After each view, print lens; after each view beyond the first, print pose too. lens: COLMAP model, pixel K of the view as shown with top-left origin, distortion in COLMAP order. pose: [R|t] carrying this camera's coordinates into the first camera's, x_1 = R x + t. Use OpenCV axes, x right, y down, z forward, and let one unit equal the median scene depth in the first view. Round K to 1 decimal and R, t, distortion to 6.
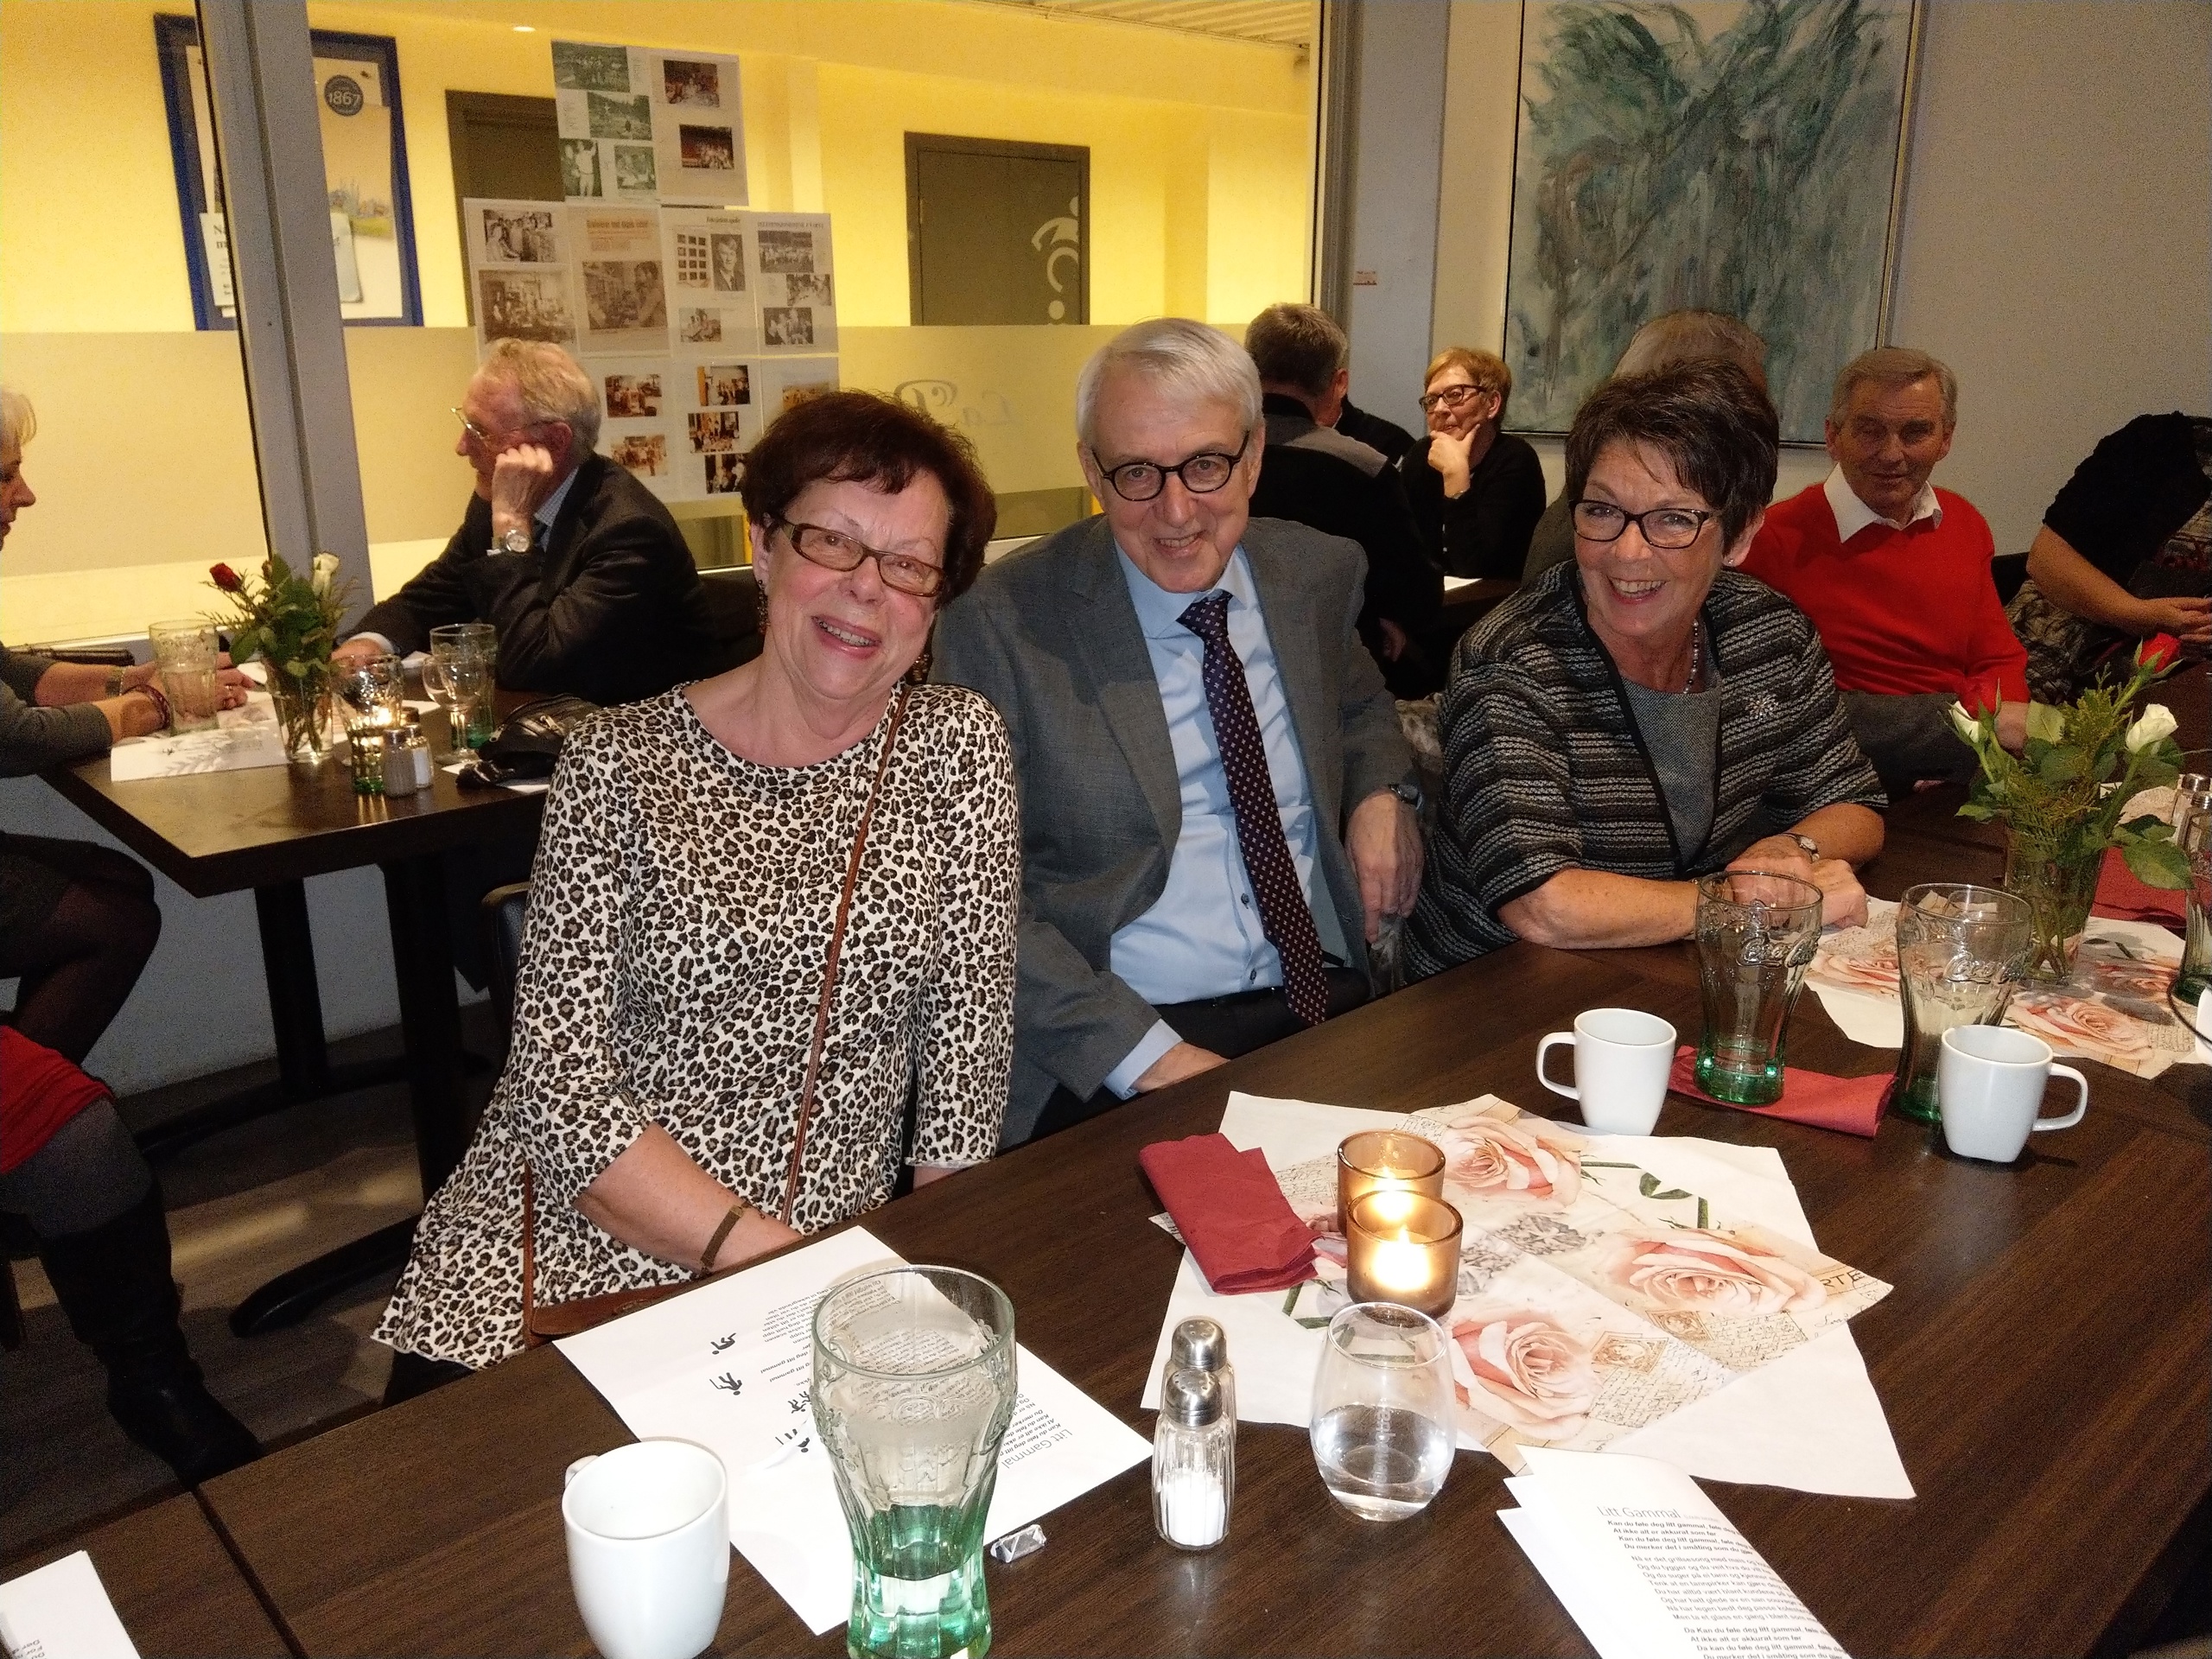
lens RADIAL K [[1711.5, 0, 1102.8], [0, 1711.5, 829.4], [0, 0, 1]] dist [0.016902, -0.028019]
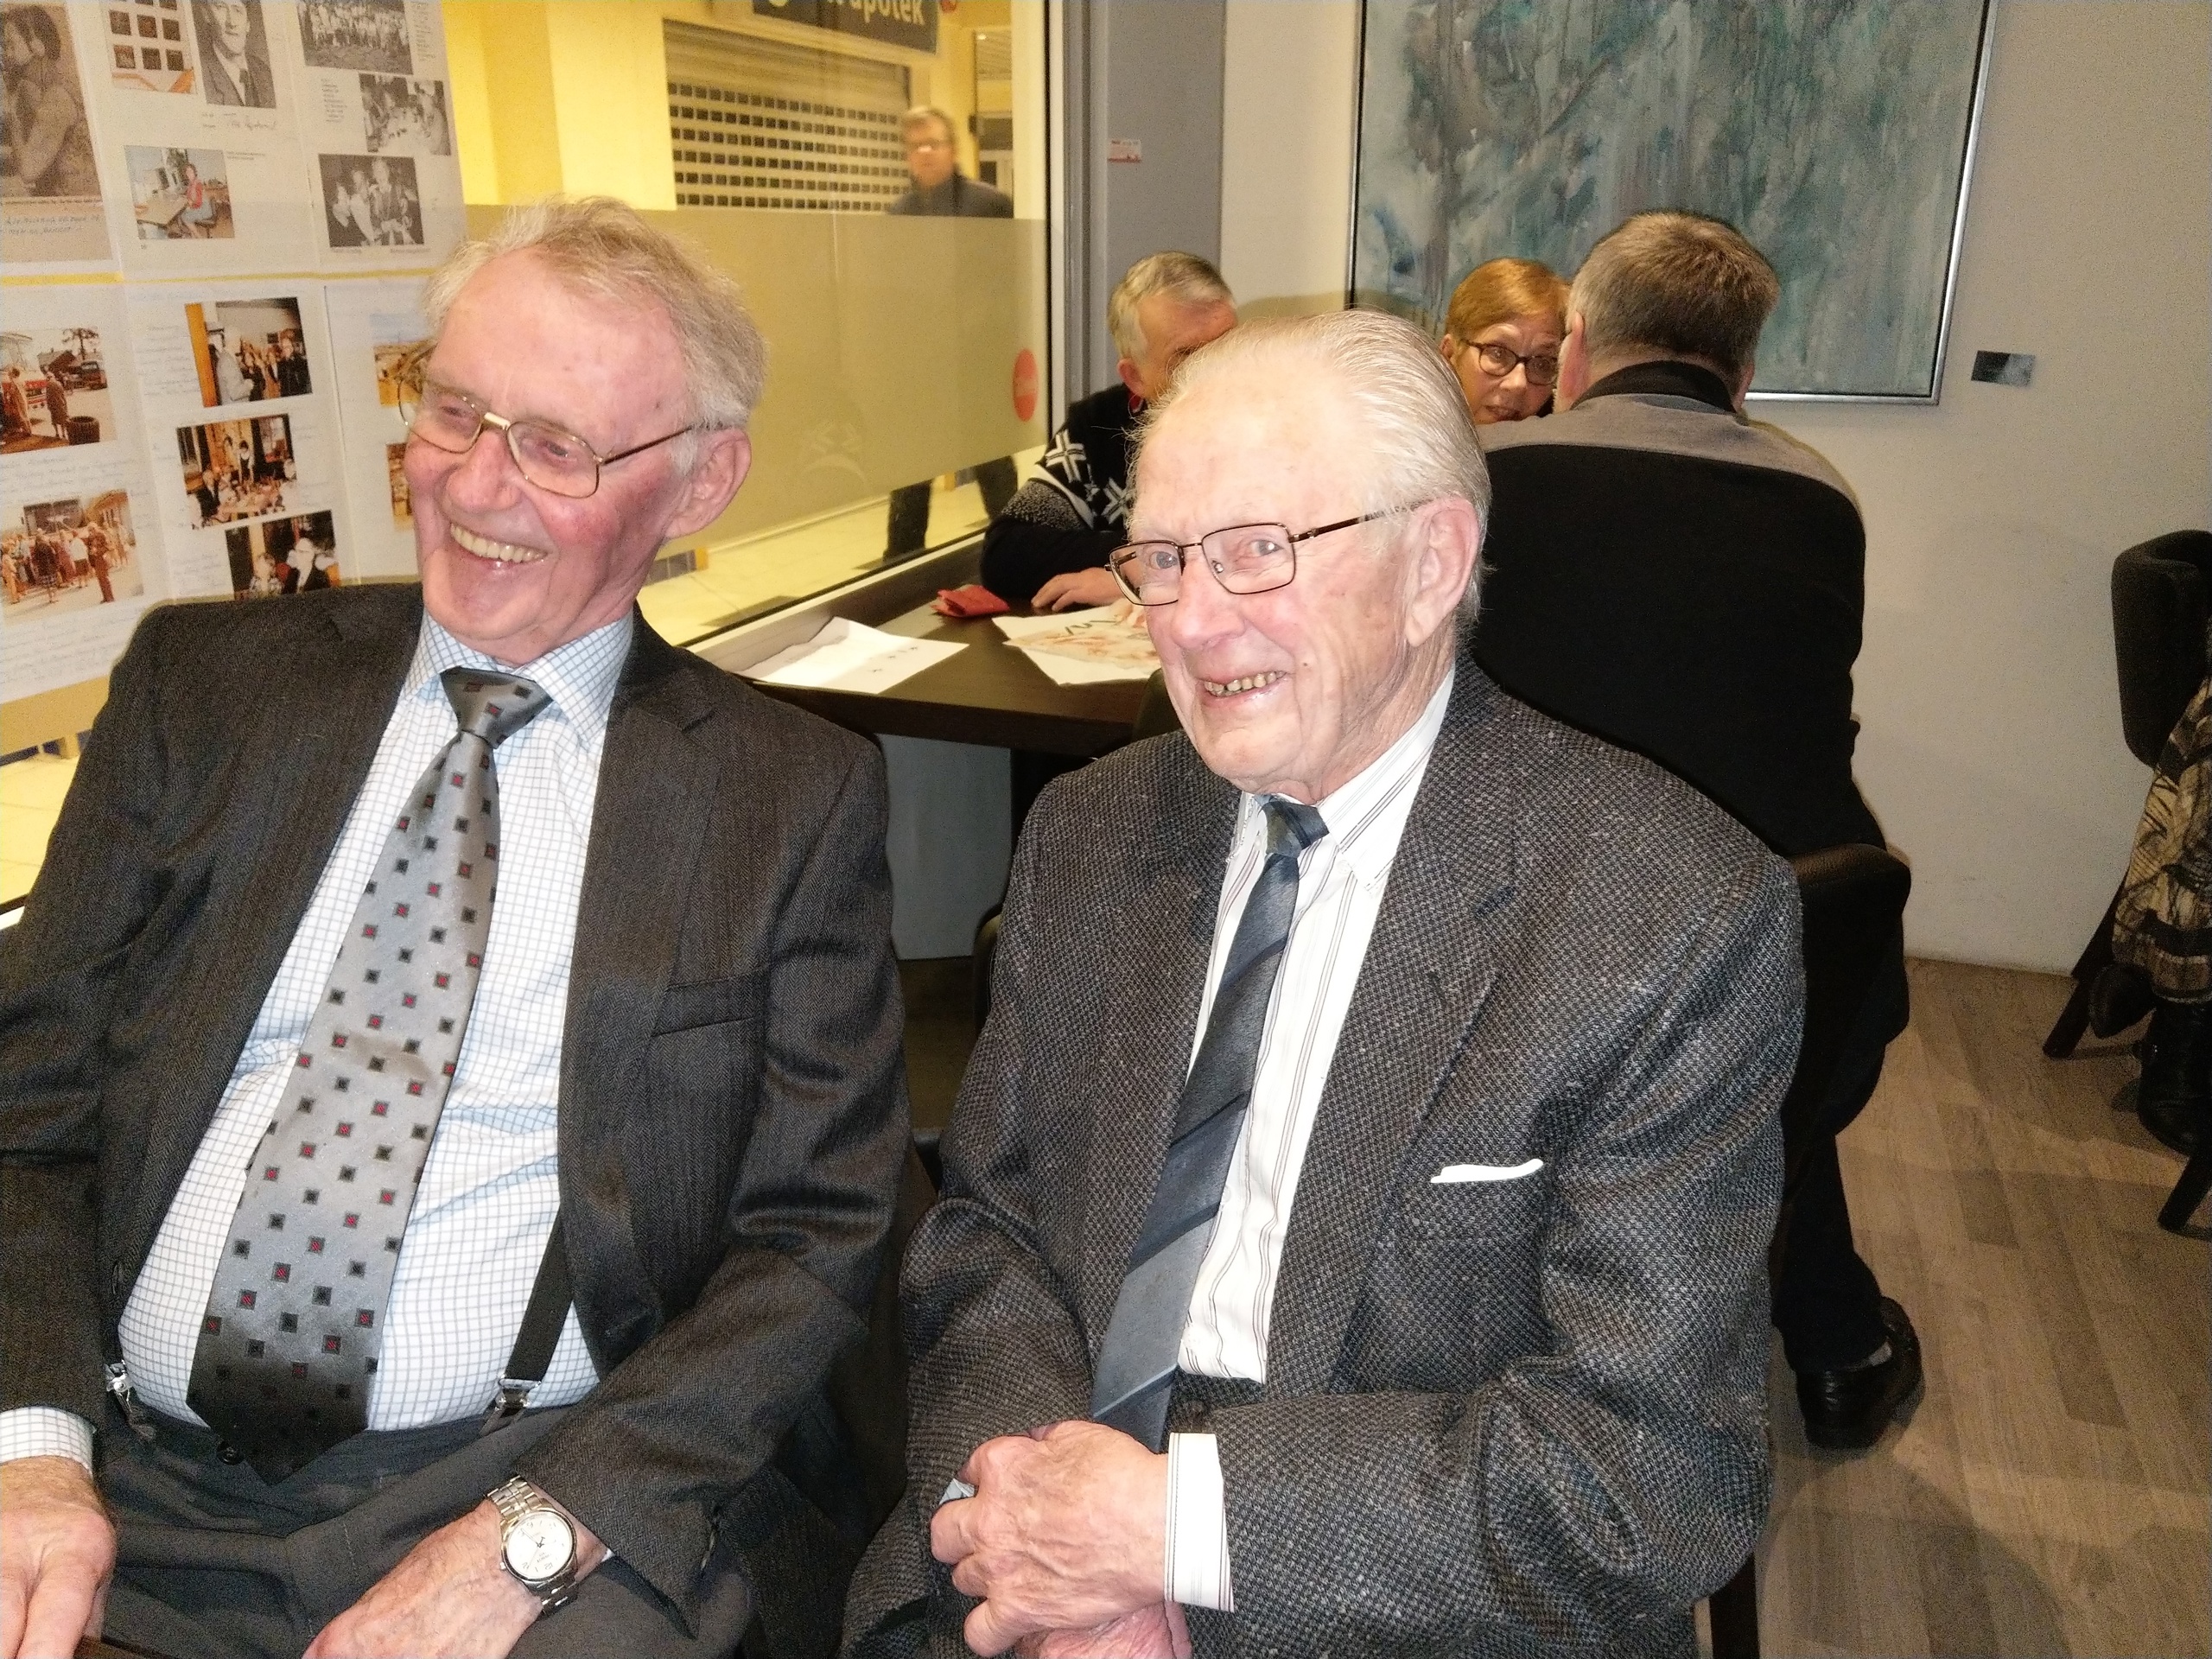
lens RADIAL K [[1711.5, 0, 1109.9], [0, 1711.5, 826.7], [0, 0, 1]] dist [0.016902, -0.028019]
pose [[0.881091, -0.145272, 0.450082, -0.239343], [0.124592, 0.989337, 0.075423, -0.154789], [-0.456240, -0.010378, 0.889796, 0.554087]]
